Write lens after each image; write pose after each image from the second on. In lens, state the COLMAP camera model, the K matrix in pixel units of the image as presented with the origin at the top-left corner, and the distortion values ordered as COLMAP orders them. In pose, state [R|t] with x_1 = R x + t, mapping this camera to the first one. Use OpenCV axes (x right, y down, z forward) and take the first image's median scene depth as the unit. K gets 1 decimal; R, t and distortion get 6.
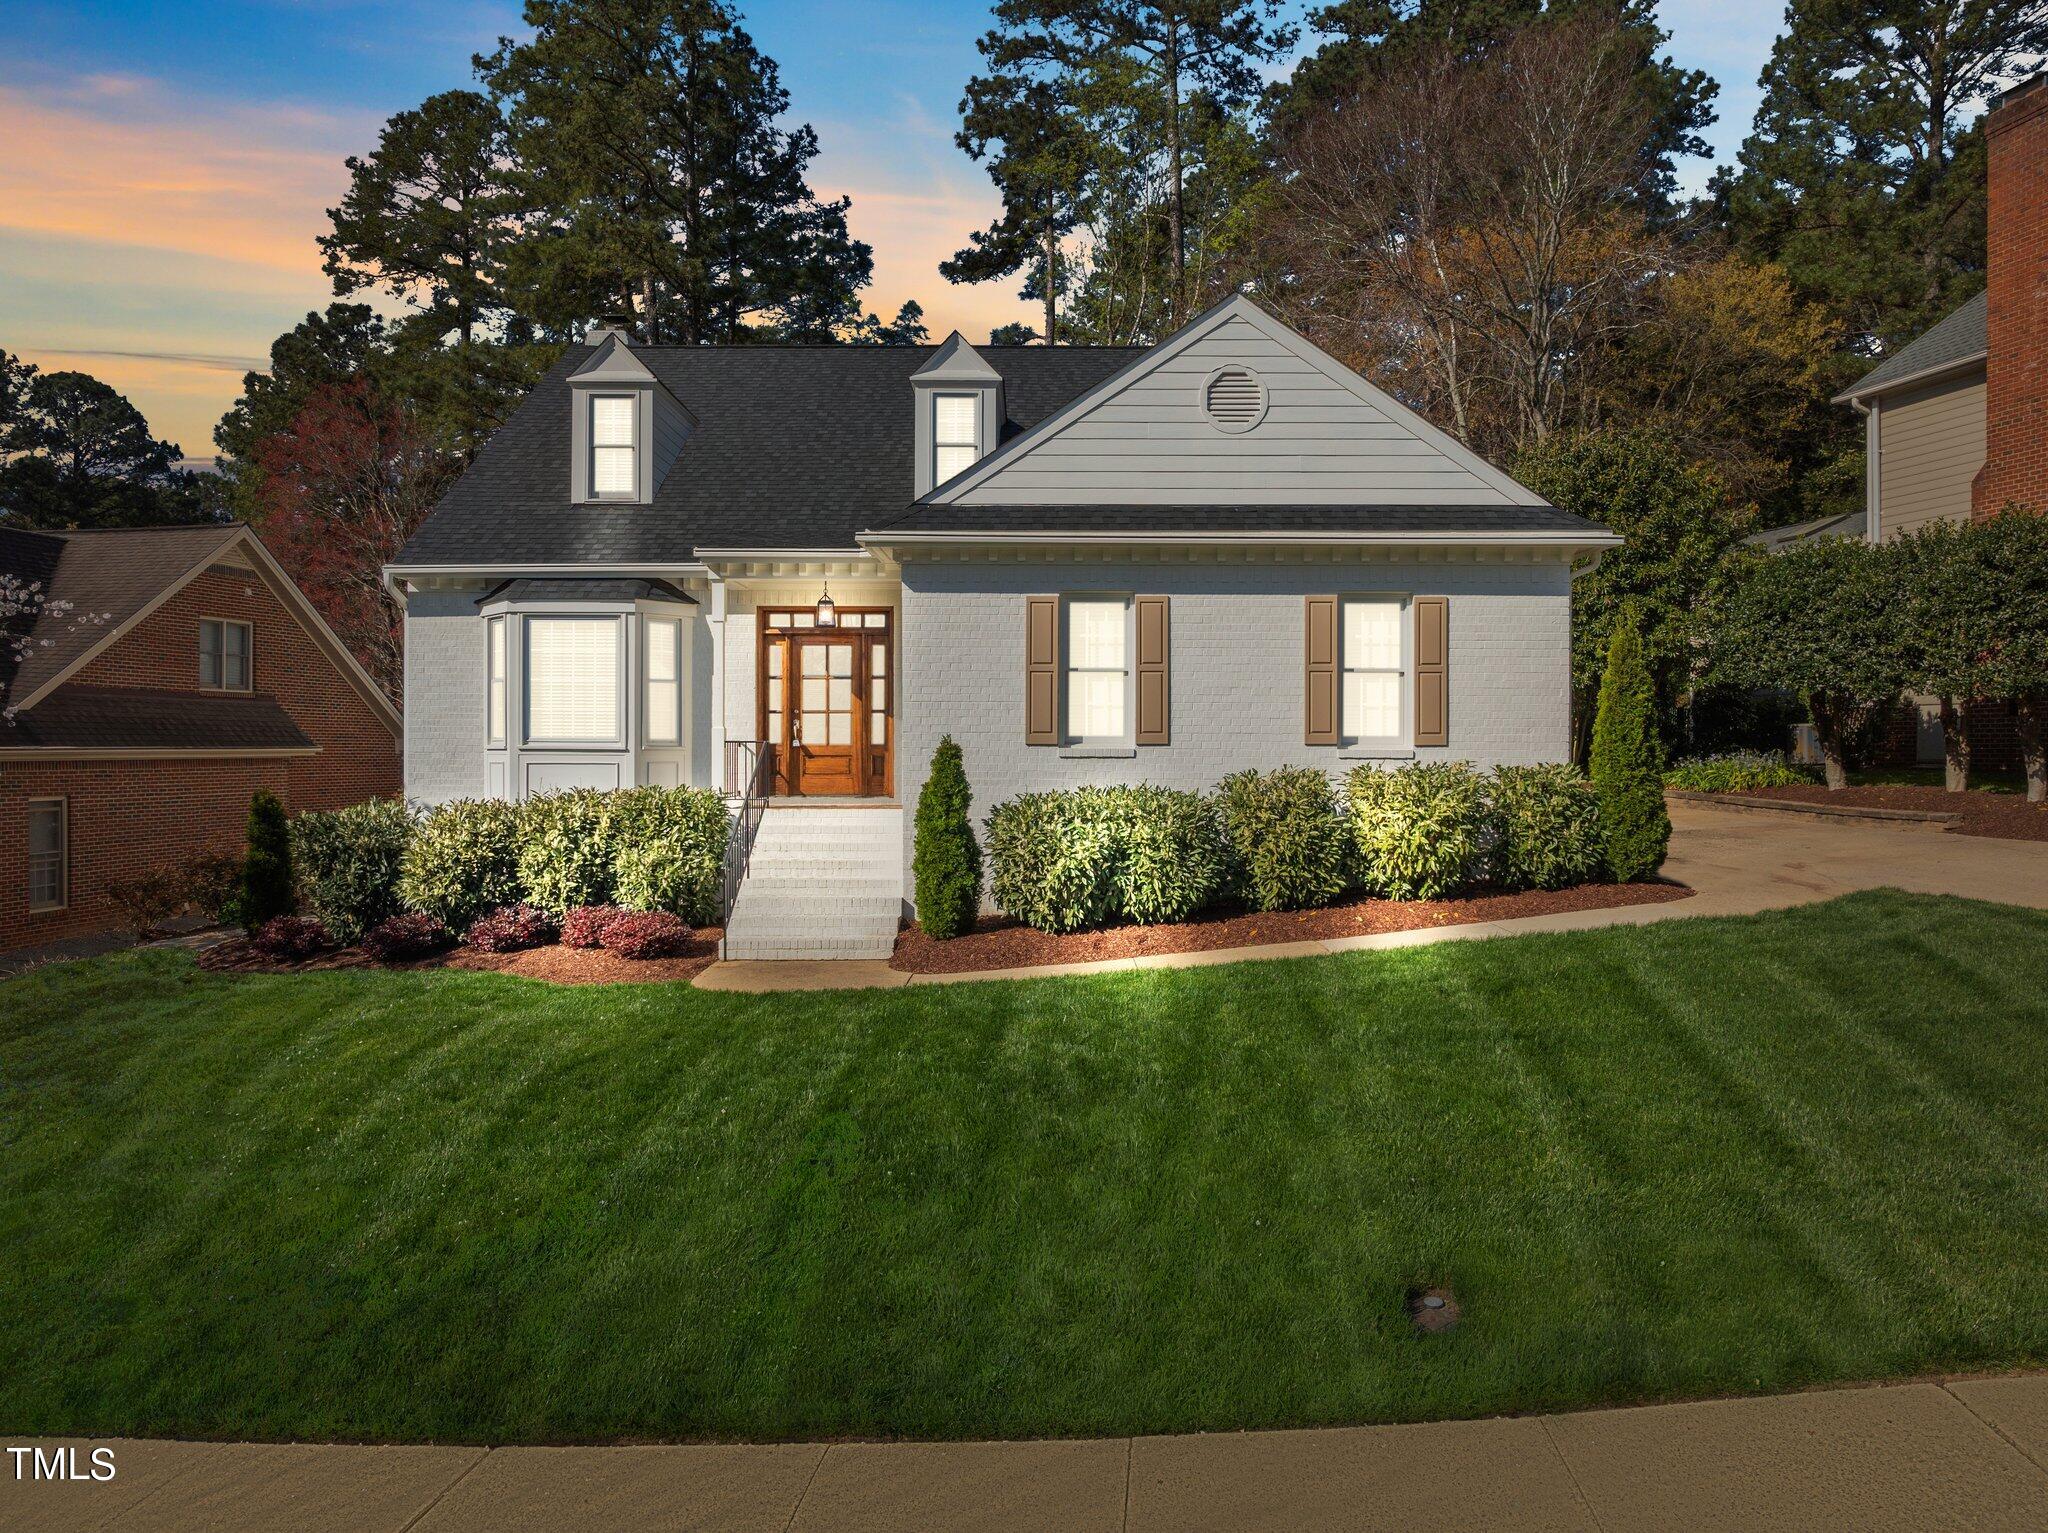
lens RADIAL K [[1453.7, 0, 1020.6], [0, 1453.7, 765.9], [0, 0, 1]] dist [-0.038744, 0.013205]
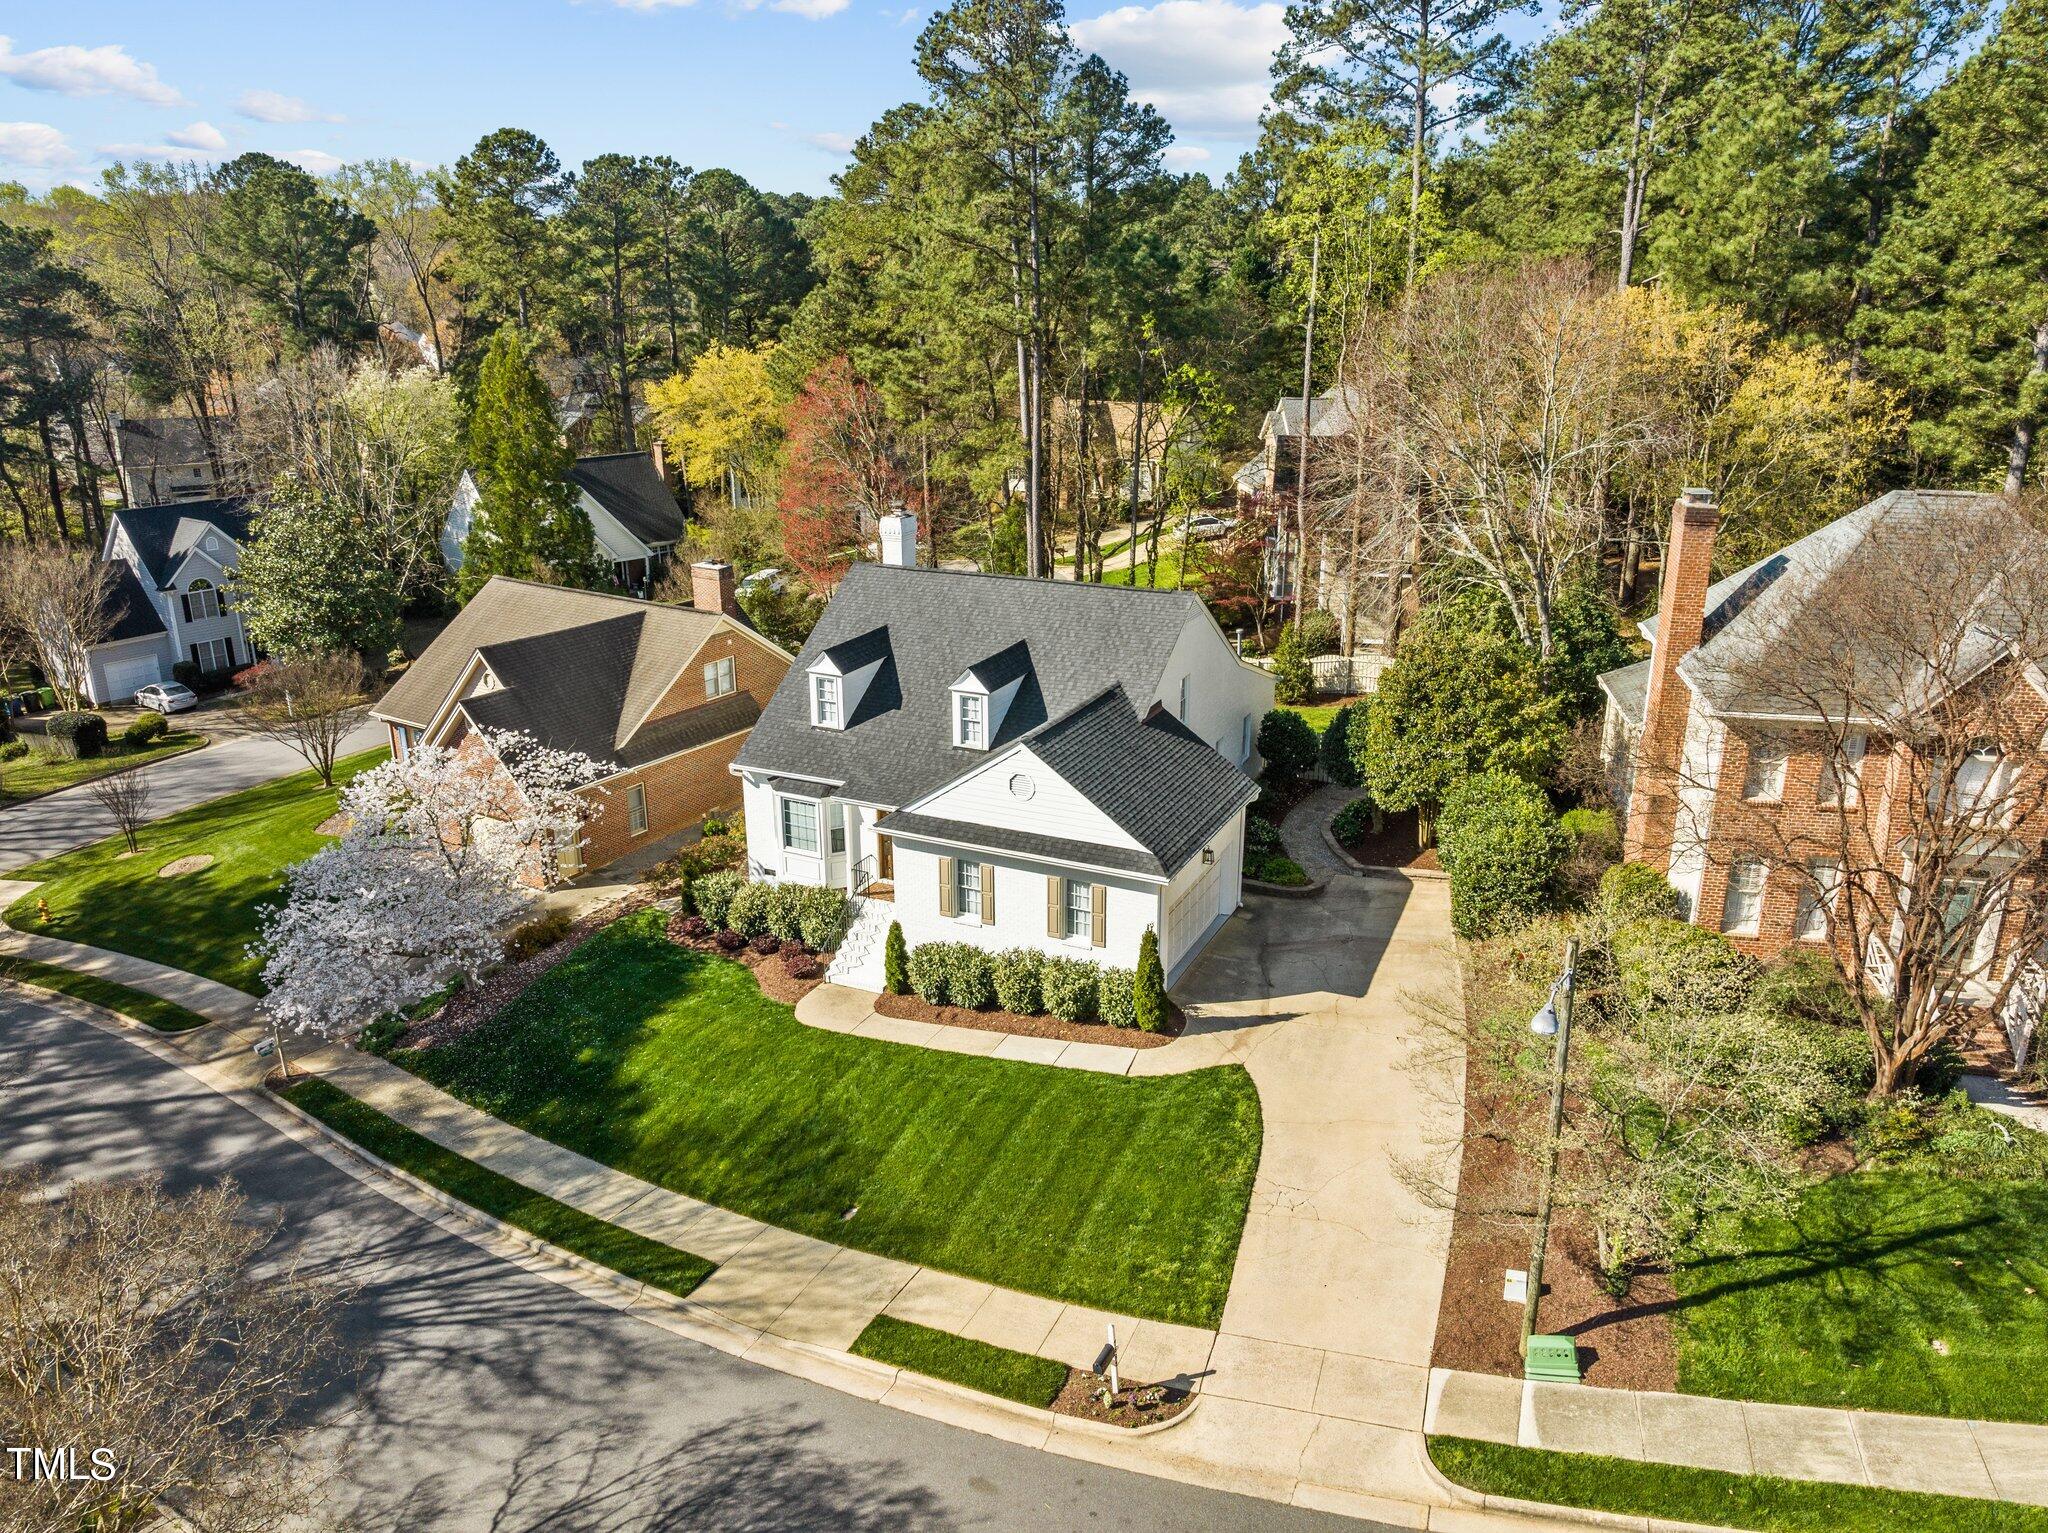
lens RADIAL K [[1453.2, 0, 1027.0], [0, 1453.2, 762.9], [0, 0, 1]] dist [-0.028380, -0.002845]
pose [[0.907504, 0.125992, -0.400703, 0.902250], [0.005209, 0.950506, 0.310662, -0.845787], [0.420012, -0.284015, 0.861931, -0.781963]]
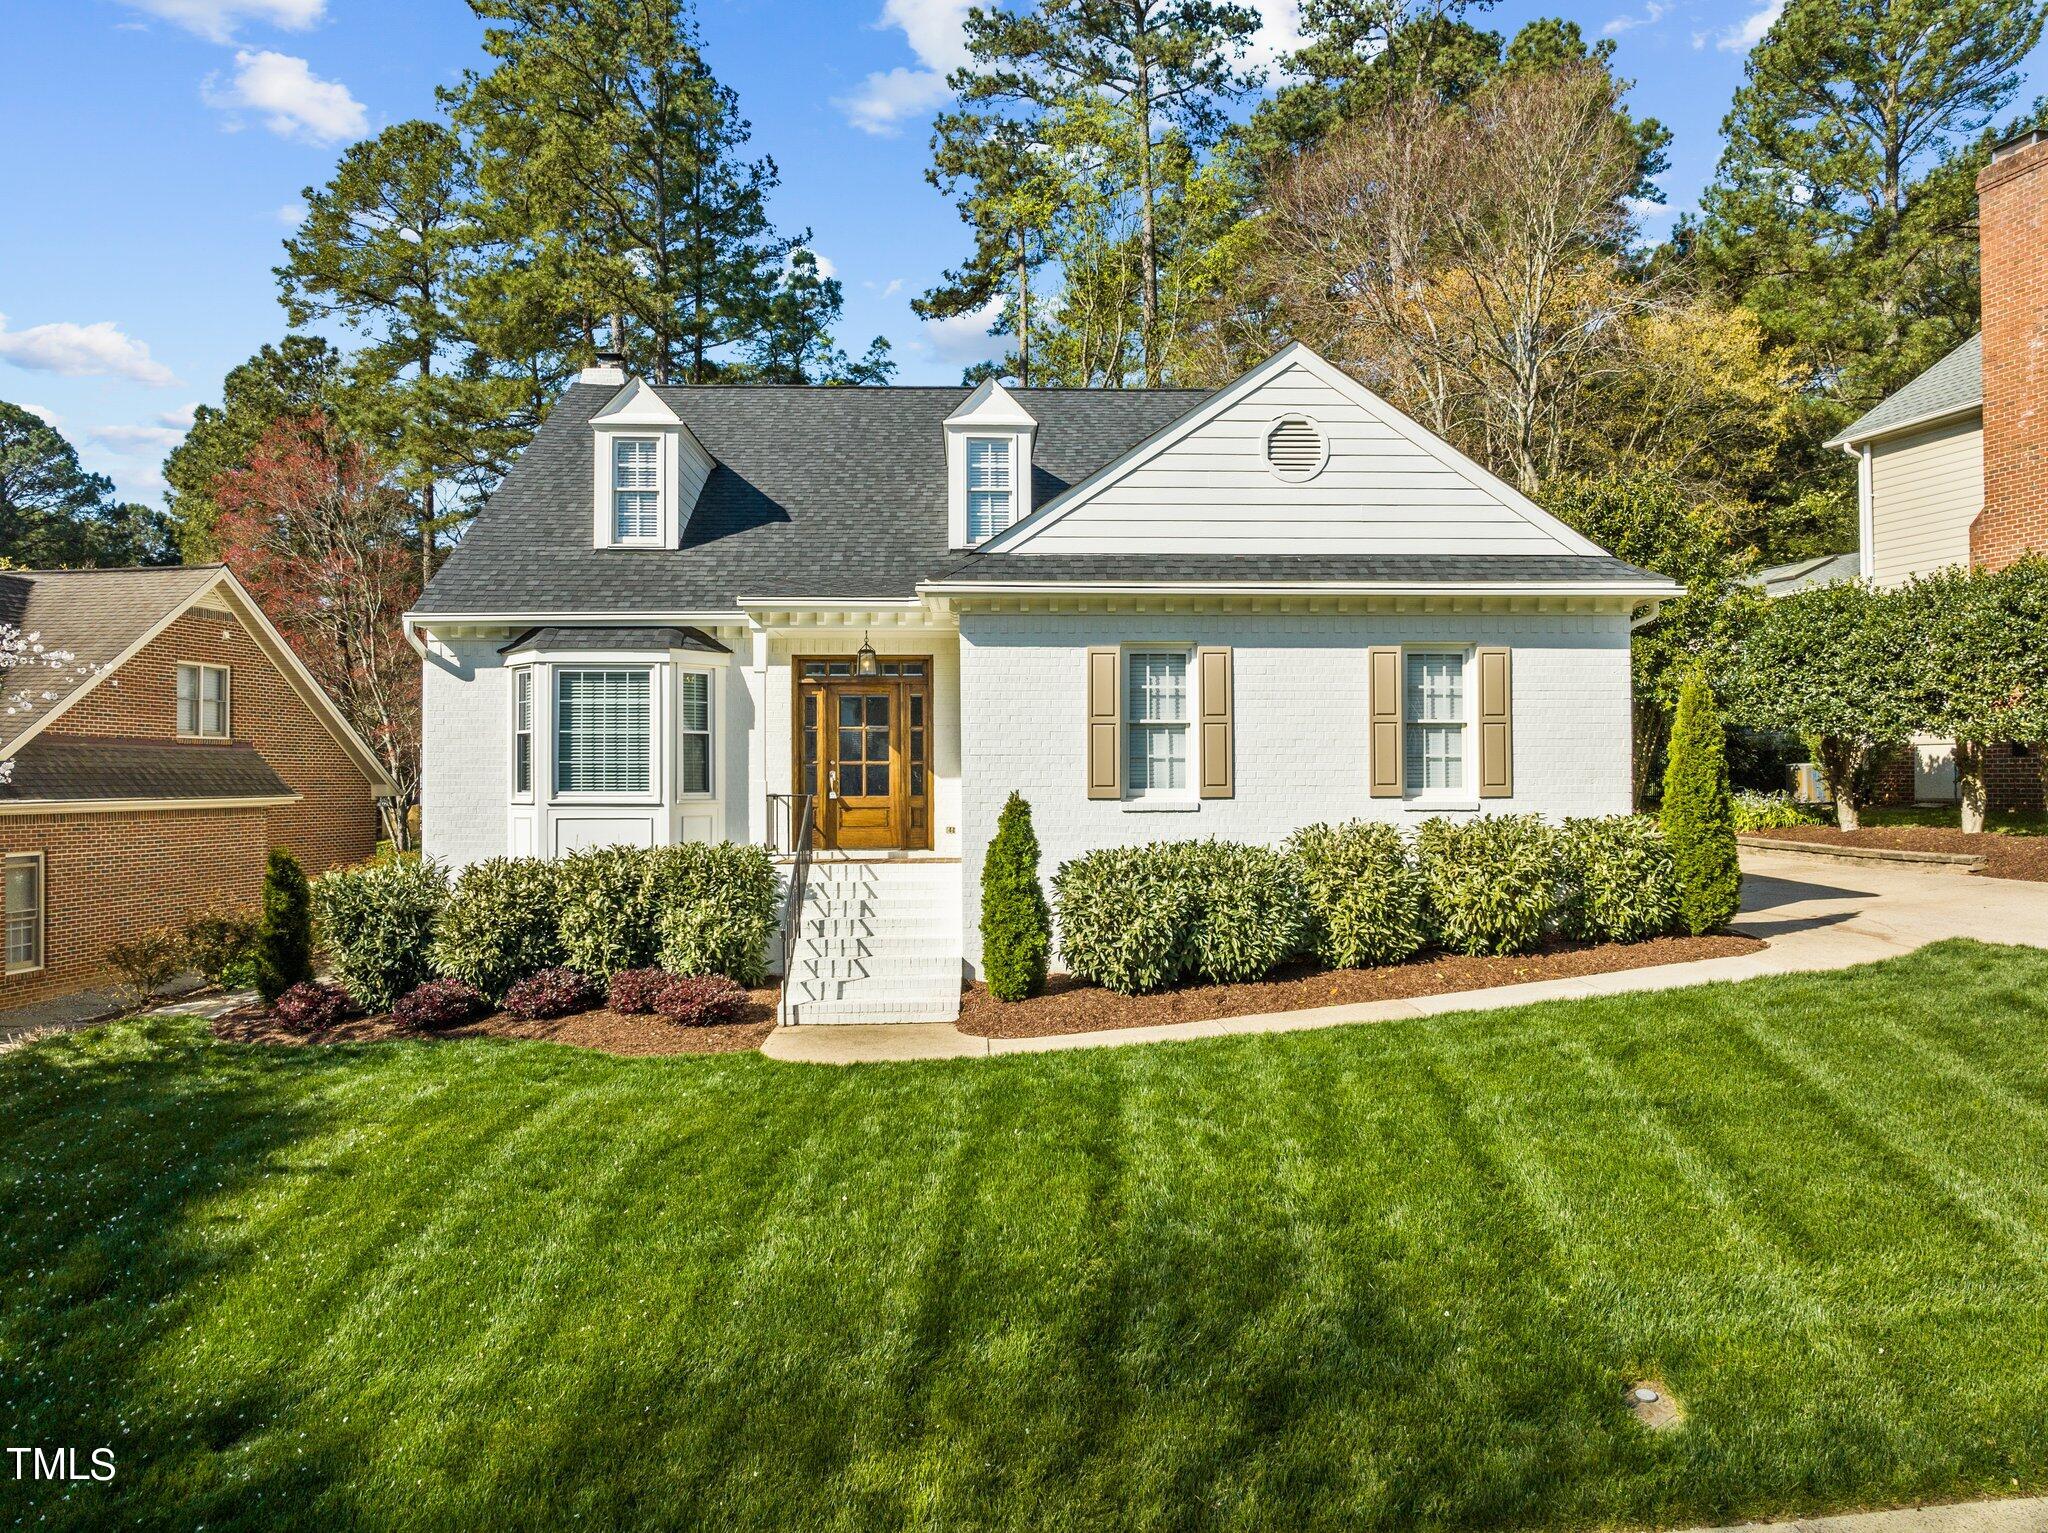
lens RADIAL K [[1451.4, 0, 1021.3], [0, 1451.4, 775.5], [0, 0, 1]] dist [-0.035968, 0.000791]
pose [[0.998902, -0.006194, 0.046437, -0.073987], [0.006869, 0.999873, -0.014380, -0.014321], [-0.046342, 0.014683, 0.998818, 0.022417]]
